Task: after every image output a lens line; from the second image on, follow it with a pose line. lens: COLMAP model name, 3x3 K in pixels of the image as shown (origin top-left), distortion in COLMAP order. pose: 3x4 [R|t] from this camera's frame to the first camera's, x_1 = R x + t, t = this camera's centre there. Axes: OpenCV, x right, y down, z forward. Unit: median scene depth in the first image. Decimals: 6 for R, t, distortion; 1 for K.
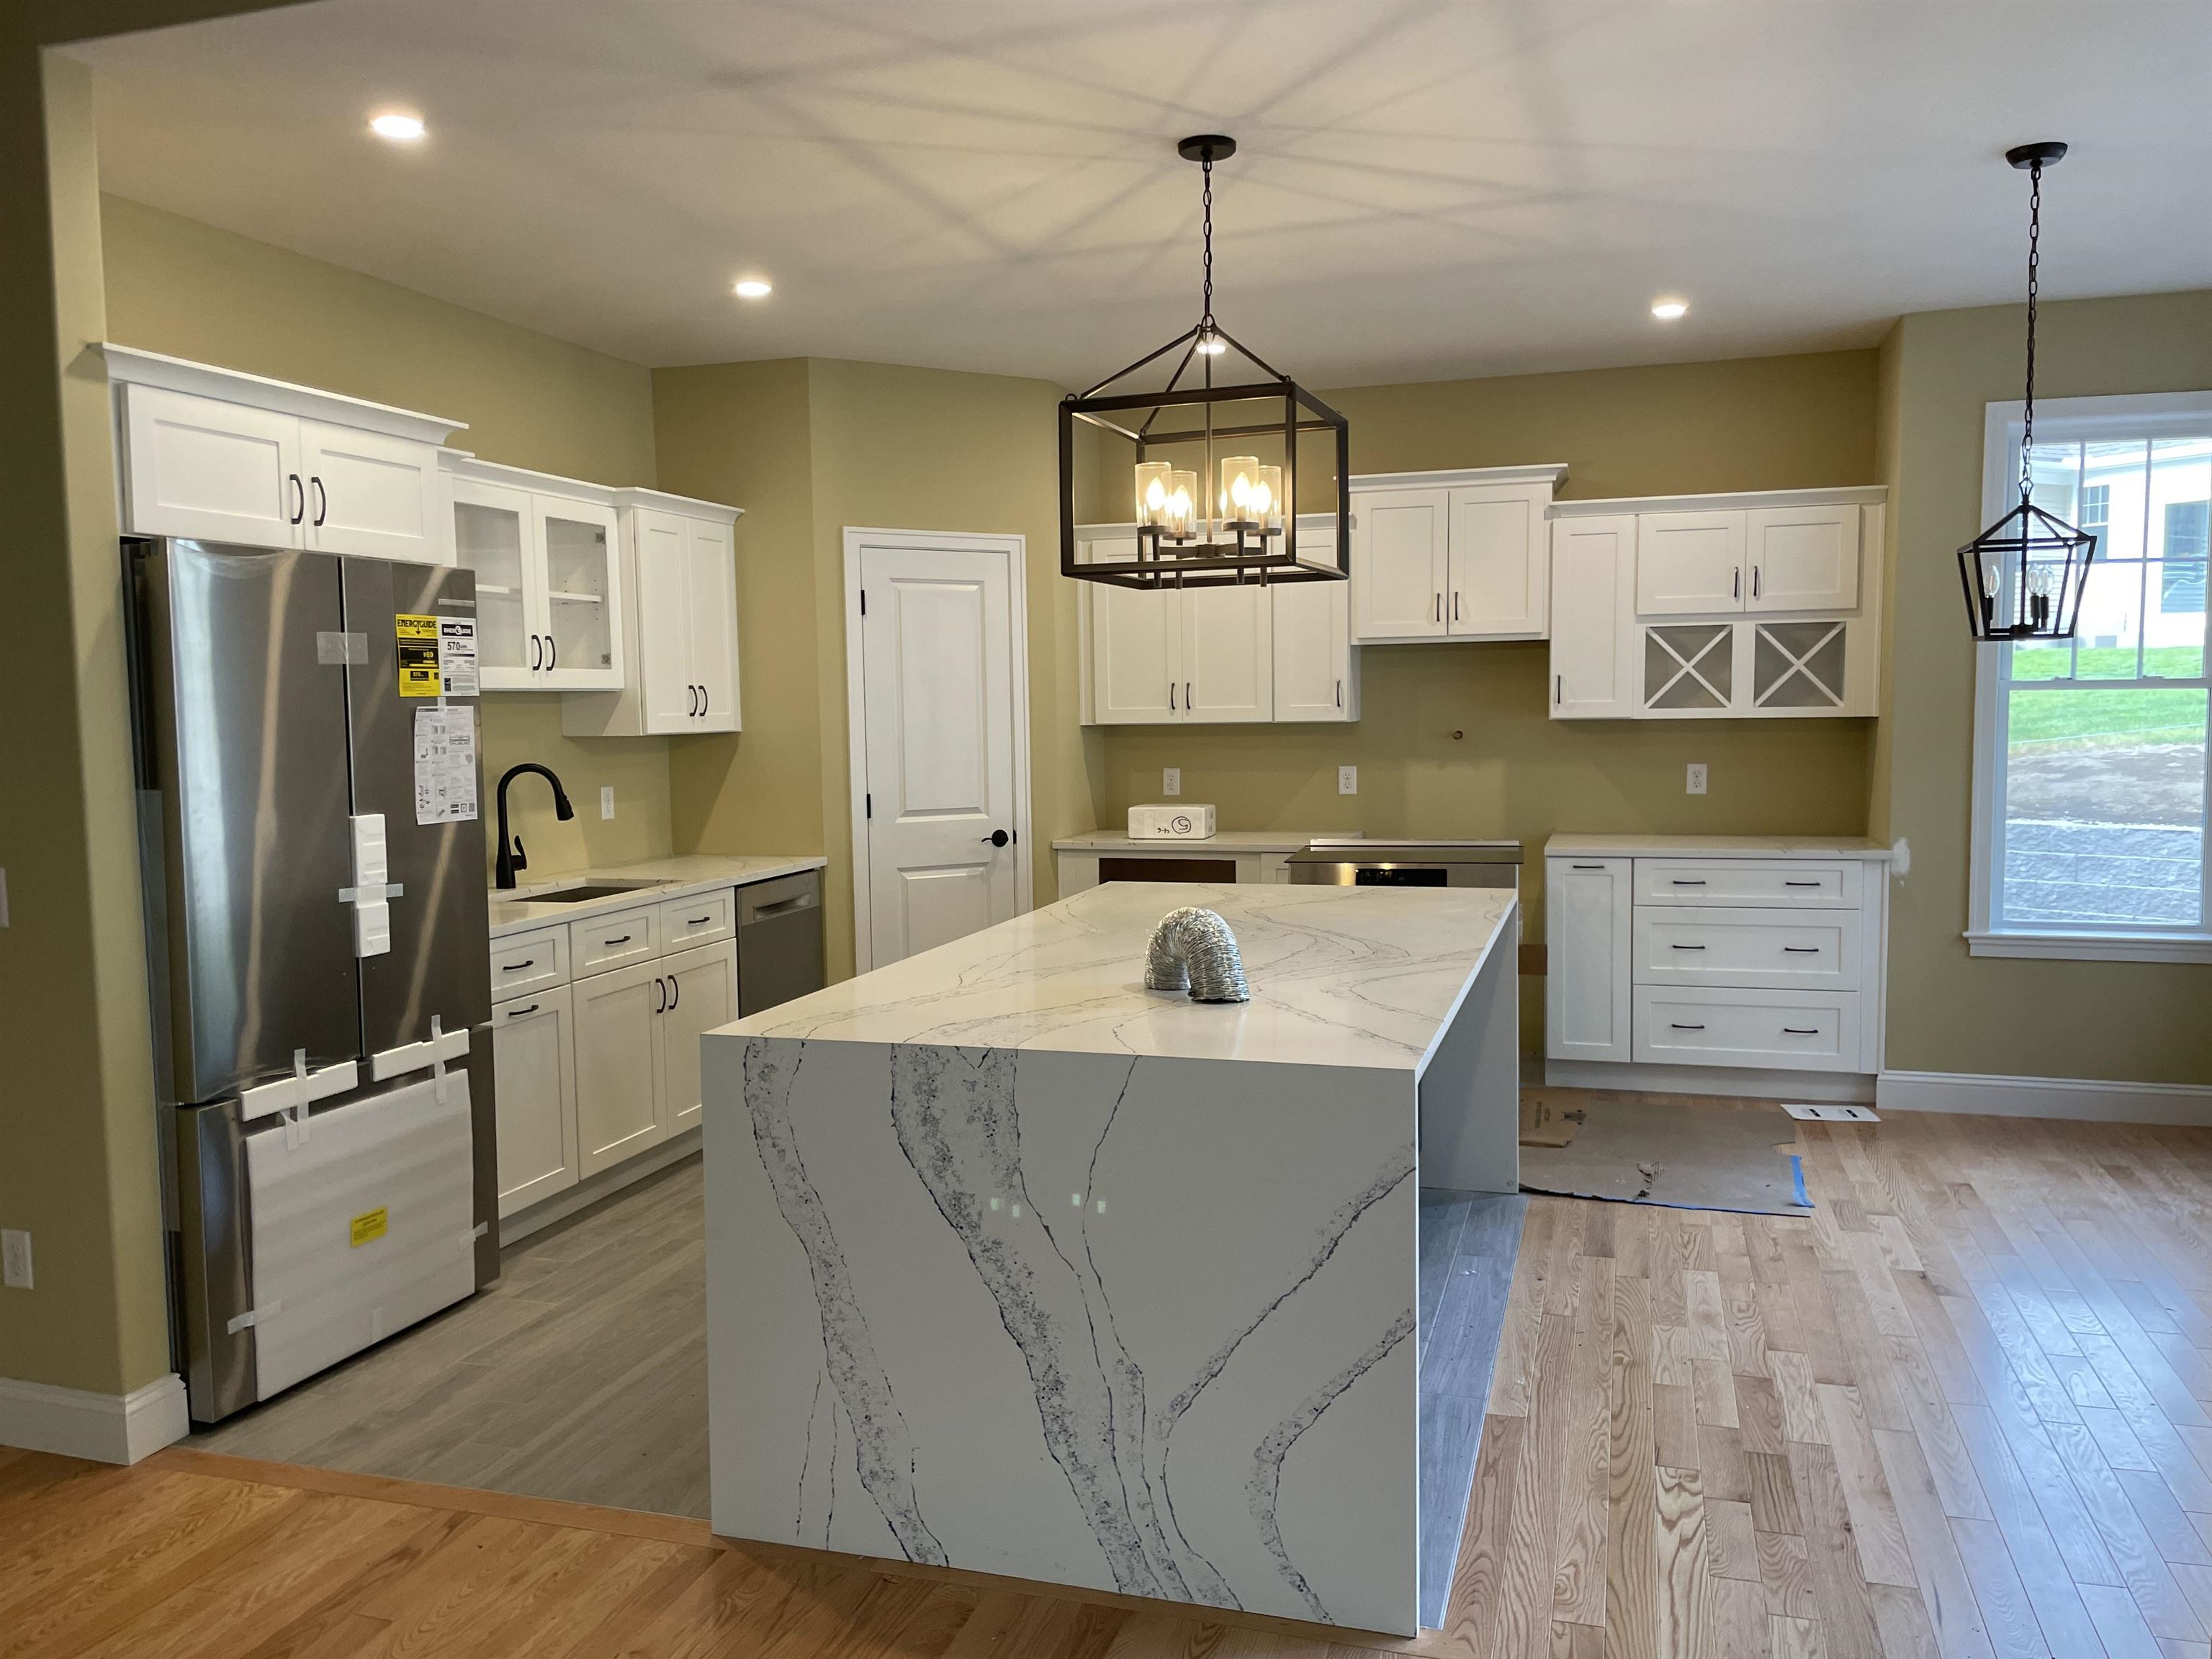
lens RADIAL K [[1684.5, 0, 1068.0], [0, 1684.5, 847.5], [0, 0, 1]] dist [0.098858, -0.170953]
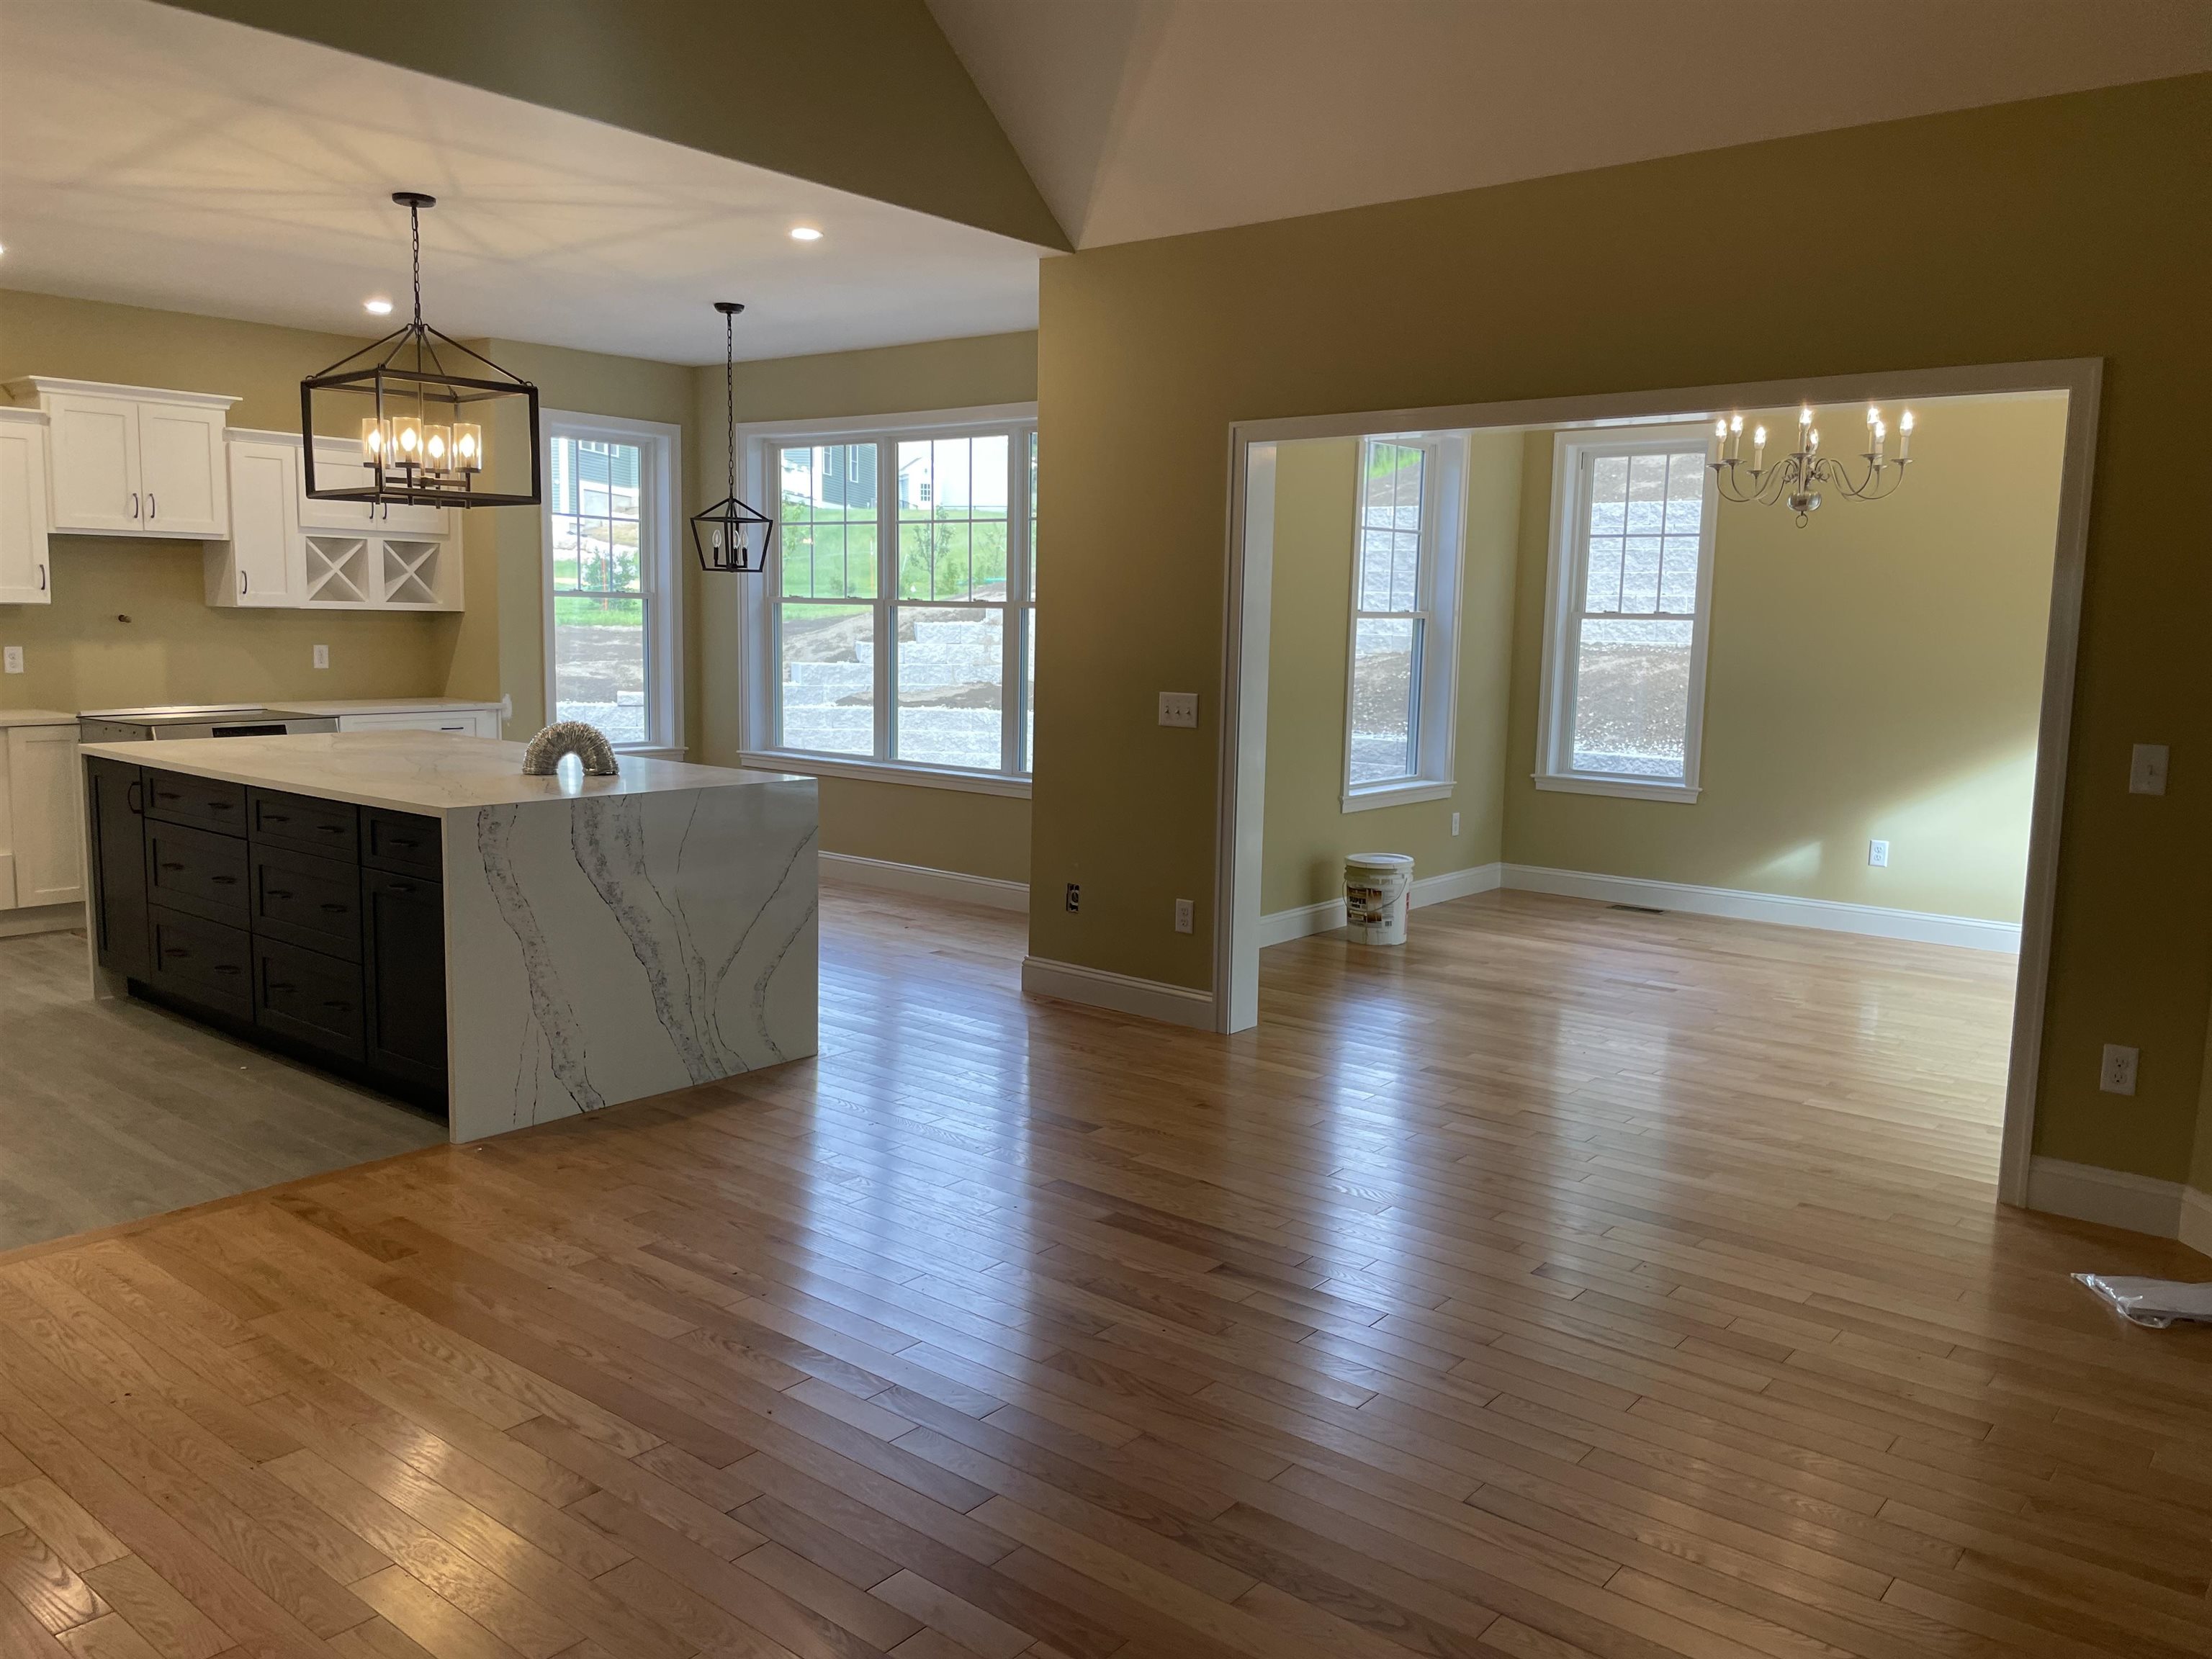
lens RADIAL K [[1692.3, 0, 1106.0], [0, 1692.3, 829.5], [0, 0, 1]] dist [0.097075, -0.133279]
pose [[0.383857, -0.096472, 0.918339, -1.037896], [0.054989, 0.995151, 0.081556, 0.028658], [-0.921754, 0.019192, 0.387301, -0.084797]]
